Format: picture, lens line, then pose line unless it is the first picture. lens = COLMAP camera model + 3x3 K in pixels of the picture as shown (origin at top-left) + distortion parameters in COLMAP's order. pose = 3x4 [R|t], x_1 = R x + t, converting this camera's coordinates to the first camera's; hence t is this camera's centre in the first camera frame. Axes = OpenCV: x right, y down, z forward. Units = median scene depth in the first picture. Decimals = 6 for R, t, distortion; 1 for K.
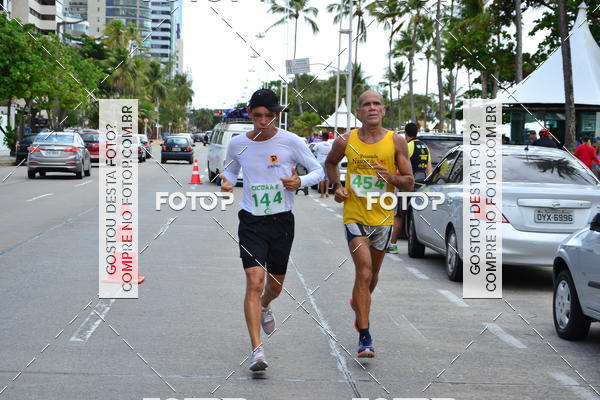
lens RADIAL K [[1144.5, 0, 338.3], [0, 1144.5, 226.4], [0, 0, 1]] dist [0.003177, 0.048234]
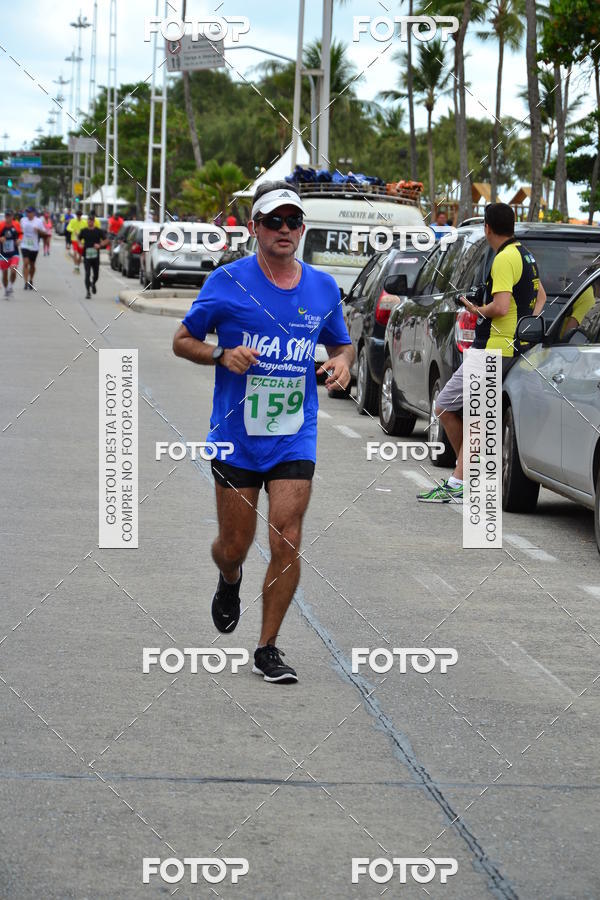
lens RADIAL K [[3103.1, 0, 231.2], [0, 3103.1, 474.5], [0, 0, 1]] dist [0.130077, 0.503181]
pose [[0.998634, 0.000780, 0.052243, -0.081604], [-0.001928, 0.999758, 0.021917, -0.010102], [-0.052214, -0.021988, 0.998394, -0.143583]]
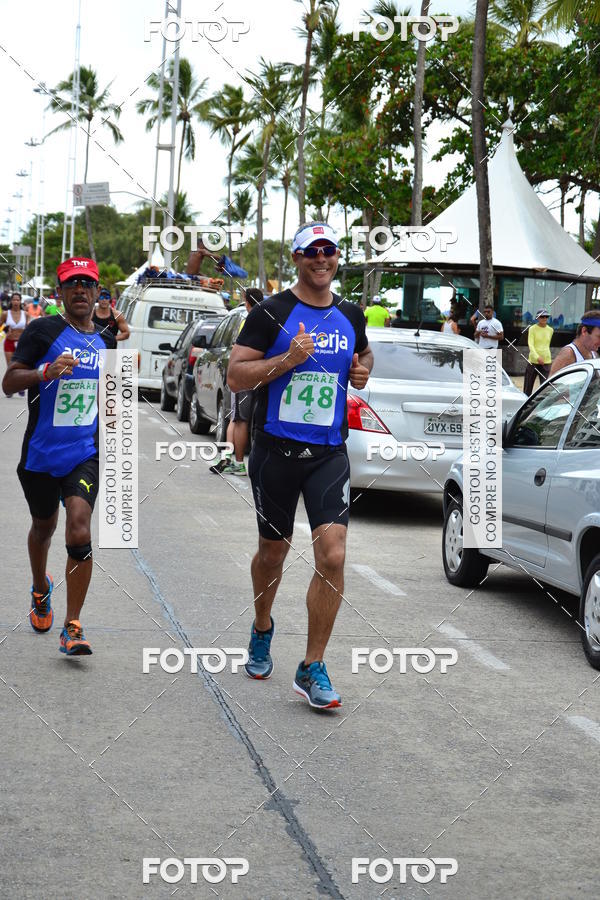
lens RADIAL K [[2341.0, 0, 392.8], [0, 2341.0, 391.3], [0, 0, 1]] dist [0.014900, 0.180095]
pose [[0.991886, 0.019271, 0.125660, -0.030538], [-0.016712, 0.999632, -0.021391, 0.001213], [-0.126026, 0.019117, 0.991843, -0.375701]]
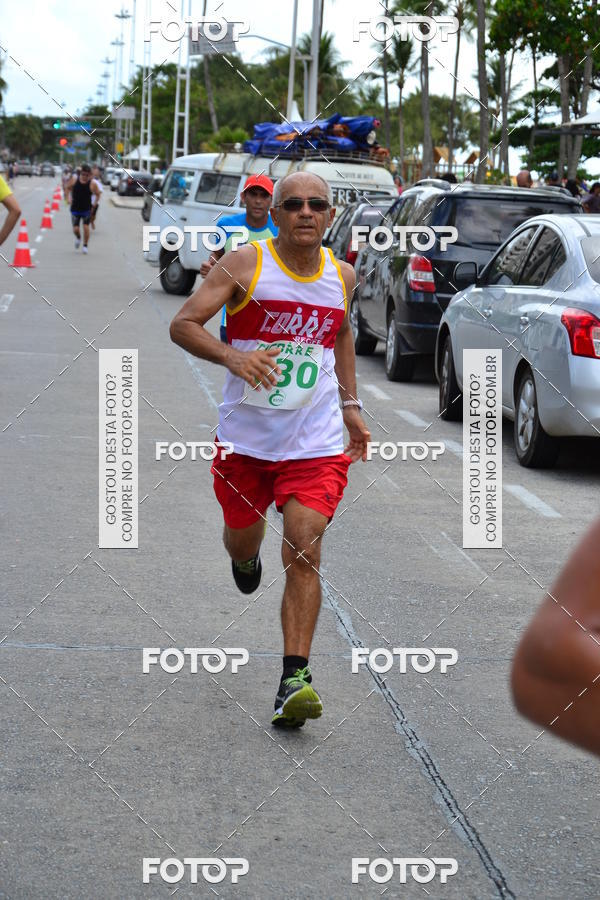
lens RADIAL K [[2323.5, 0, 299.9], [0, 2323.5, 431.1], [0, 0, 1]] dist [0.021837, 0.510965]
pose [[0.998544, 0.009510, 0.053097, -0.049840], [-0.012698, 0.998116, 0.060033, -0.025724], [-0.052426, -0.060619, 0.996783, -0.072289]]
